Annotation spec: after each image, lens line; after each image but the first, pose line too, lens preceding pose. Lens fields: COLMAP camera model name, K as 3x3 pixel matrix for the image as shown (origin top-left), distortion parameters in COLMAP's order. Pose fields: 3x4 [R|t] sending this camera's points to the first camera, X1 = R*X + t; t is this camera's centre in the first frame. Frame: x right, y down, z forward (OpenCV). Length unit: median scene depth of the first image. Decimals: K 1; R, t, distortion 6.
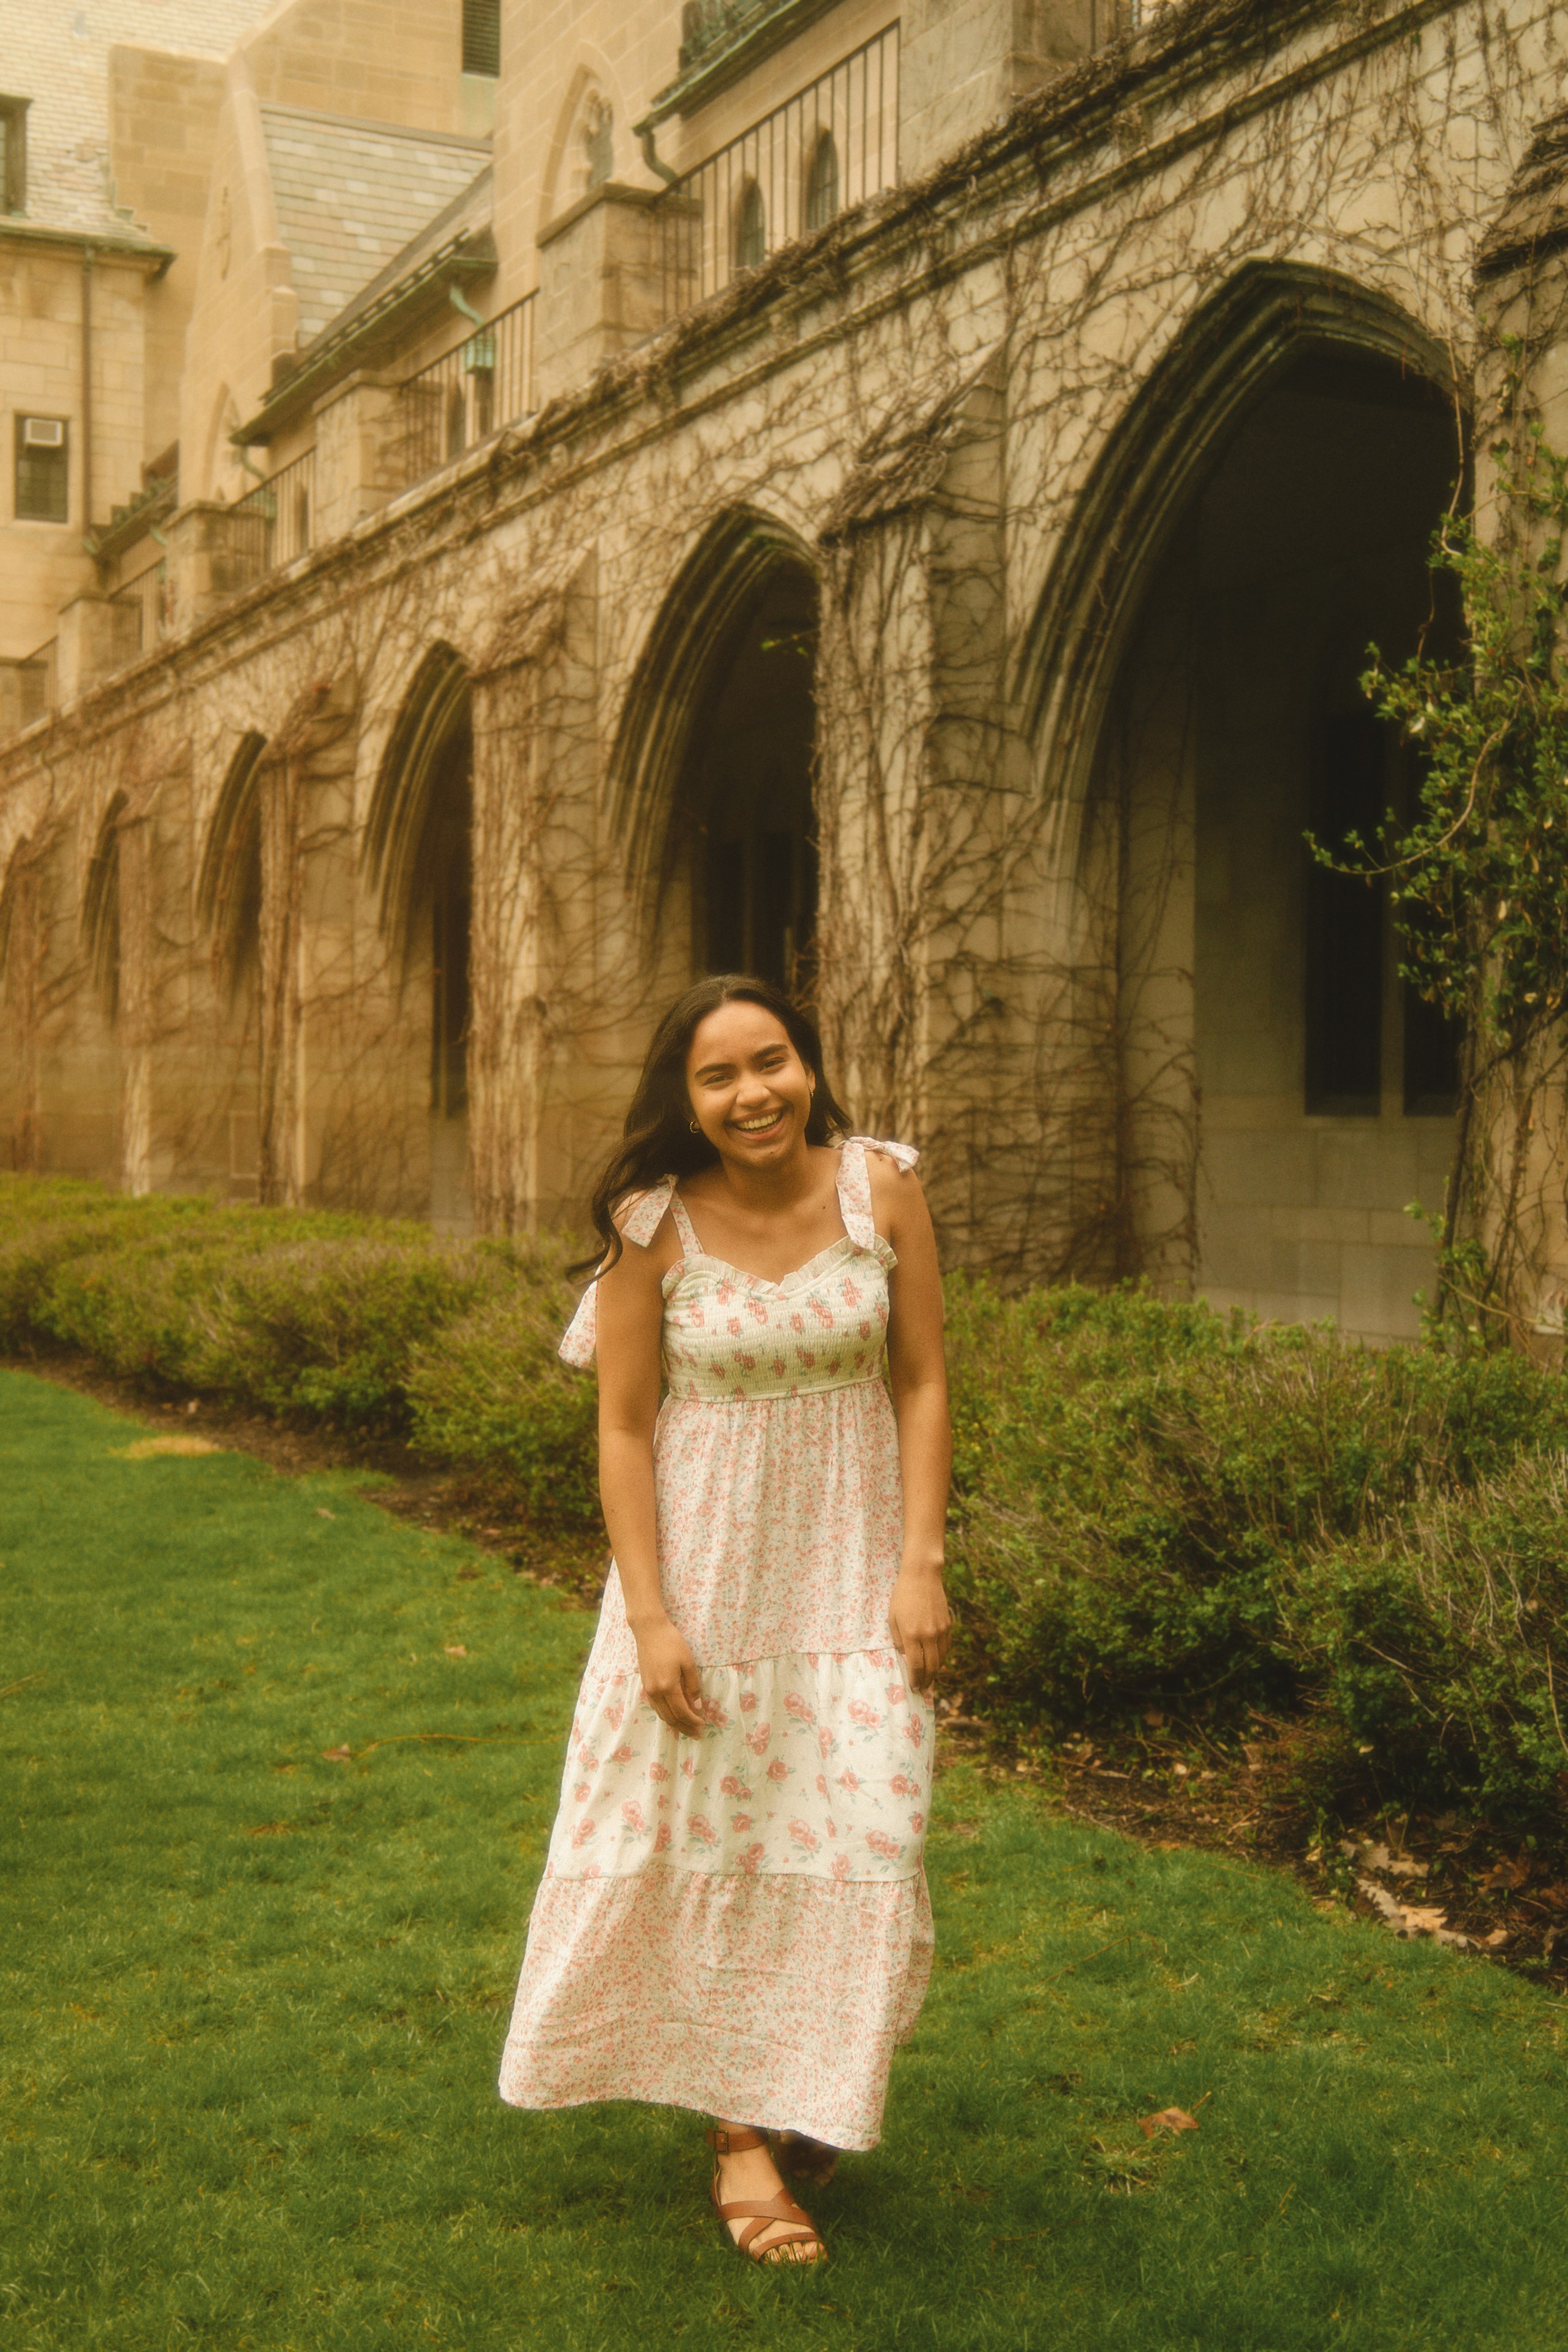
lens RADIAL K [[2844.0, 0, 784.0], [0, 2844.0, 1176.0], [0, 0, 1]] dist [0.036716, -0.006701]
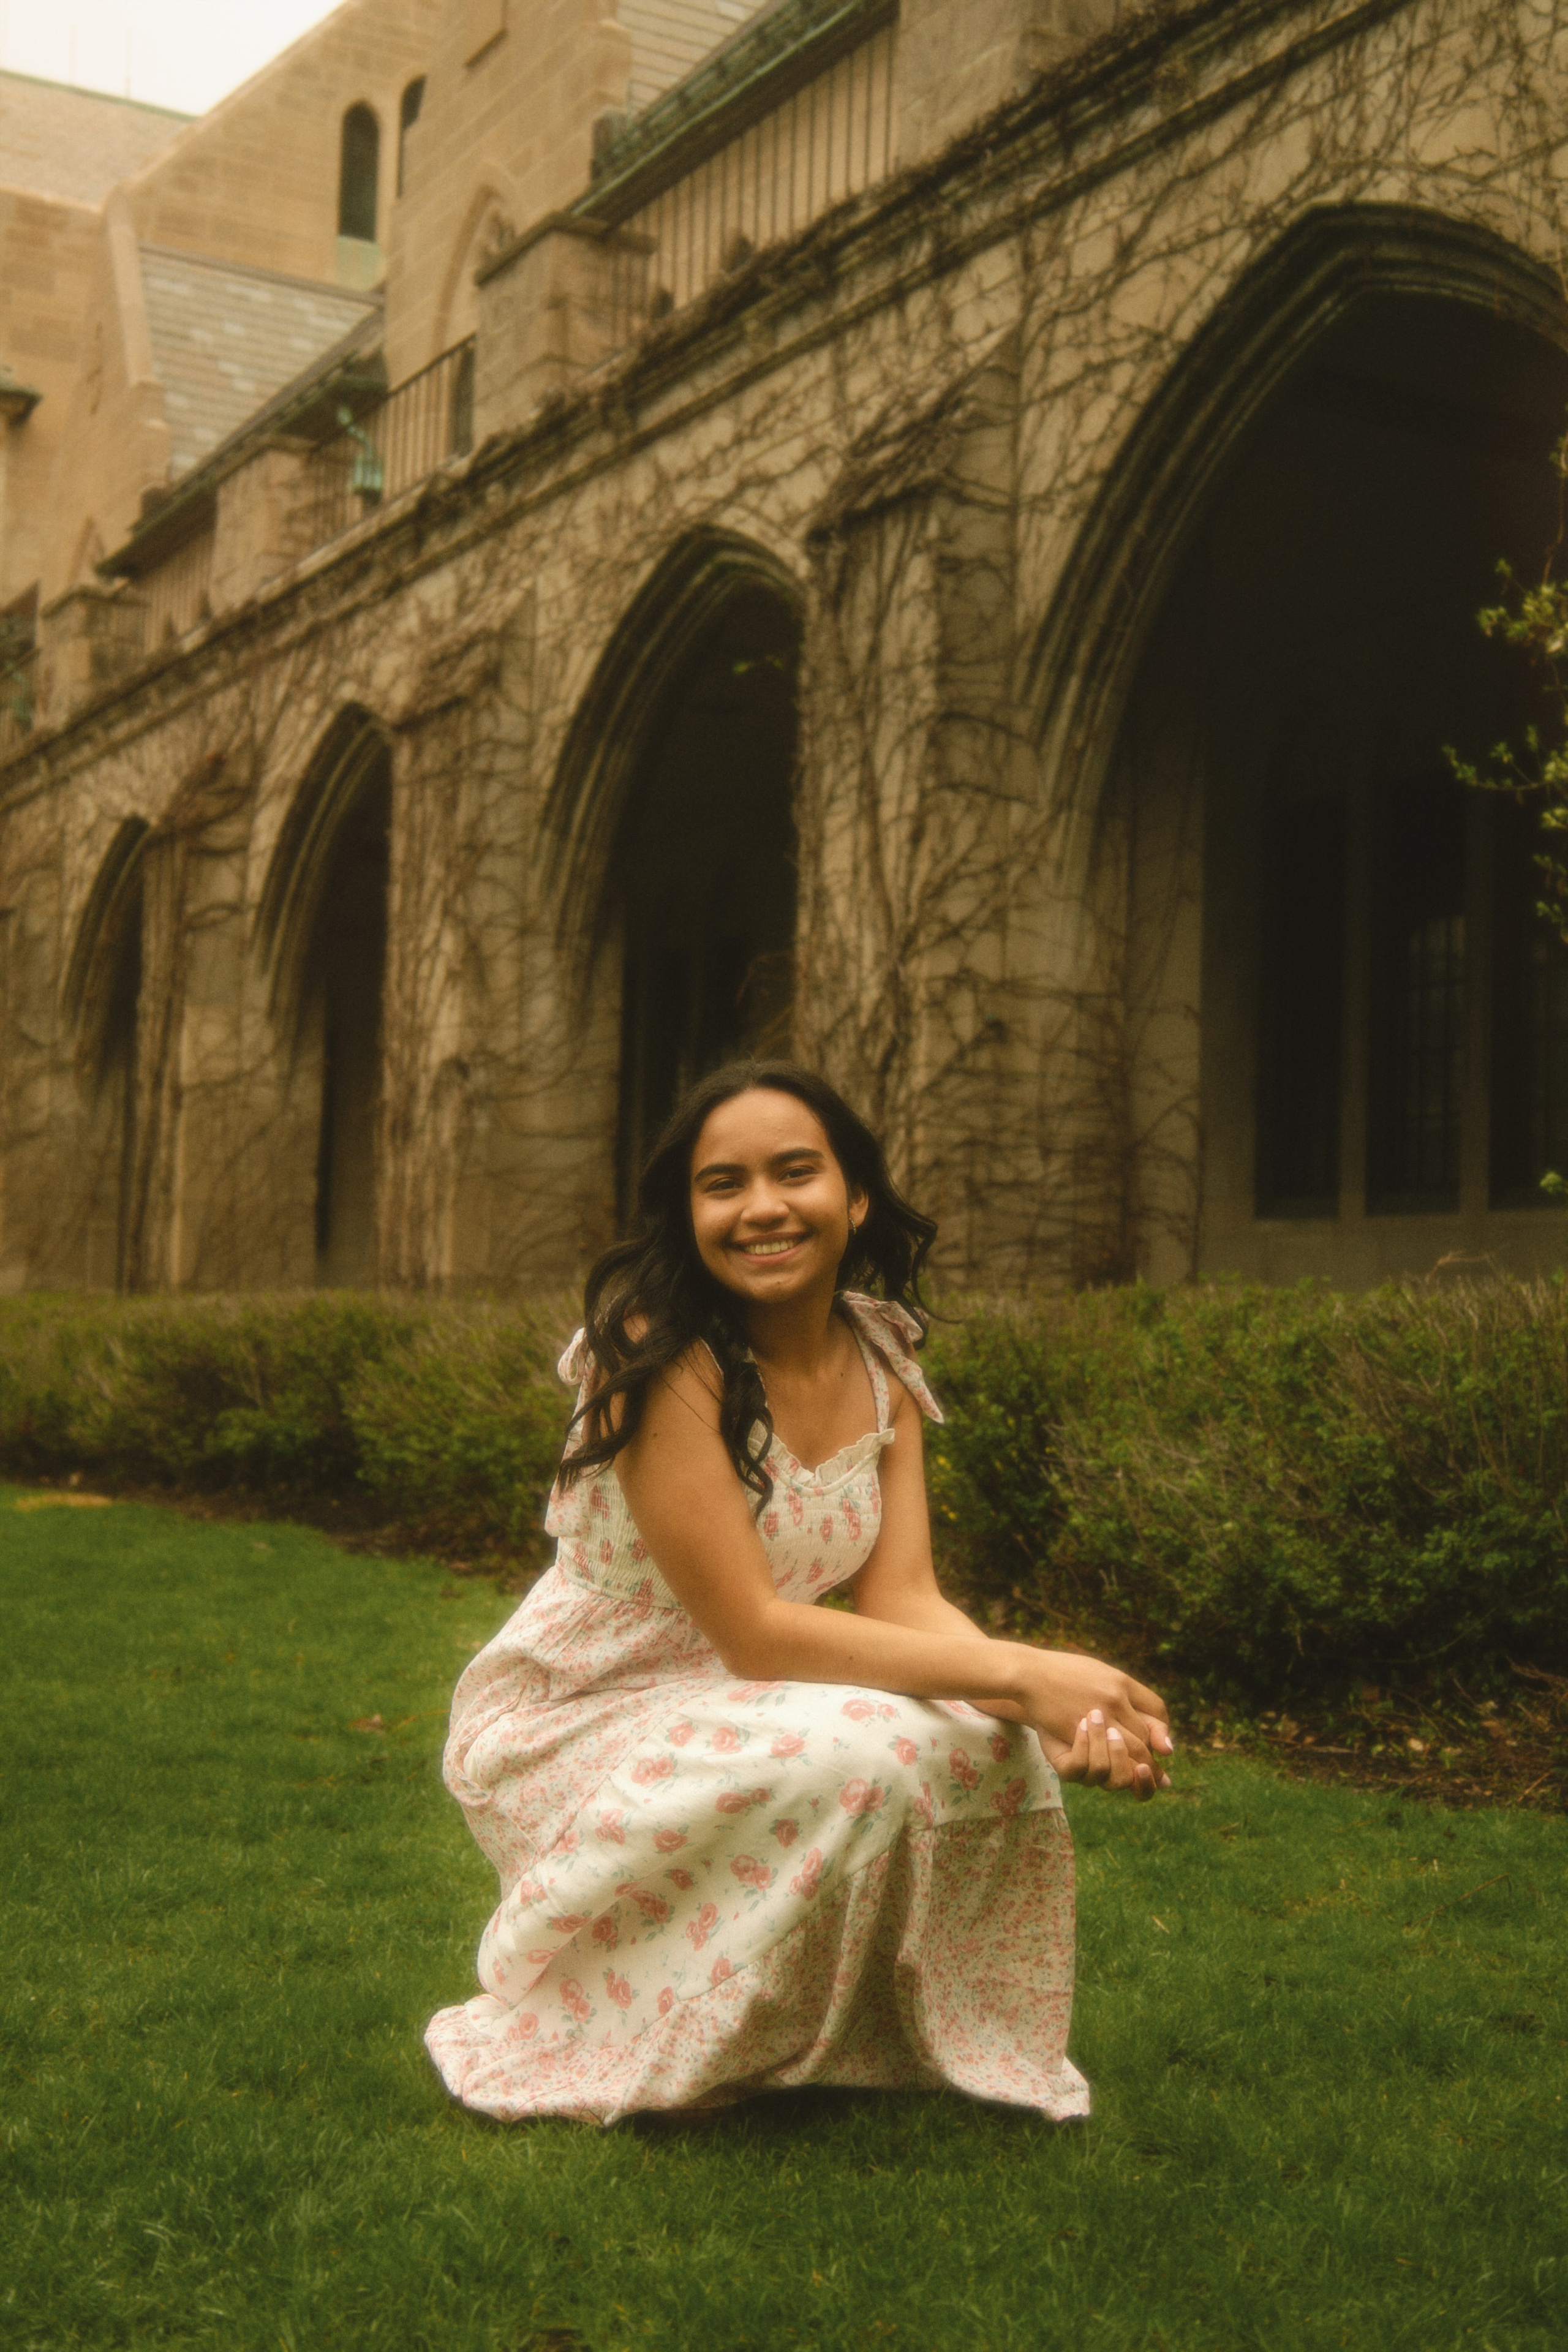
lens RADIAL K [[2832.1, 0, 784.0], [0, 2832.1, 1176.0], [0, 0, 1]] dist [0.032963, 0.055438]
pose [[0.997589, 0.025313, 0.064617, -0.050692], [-0.020337, 0.996860, -0.076528, 0.056903], [-0.066351, 0.075030, 0.994971, 0.095446]]
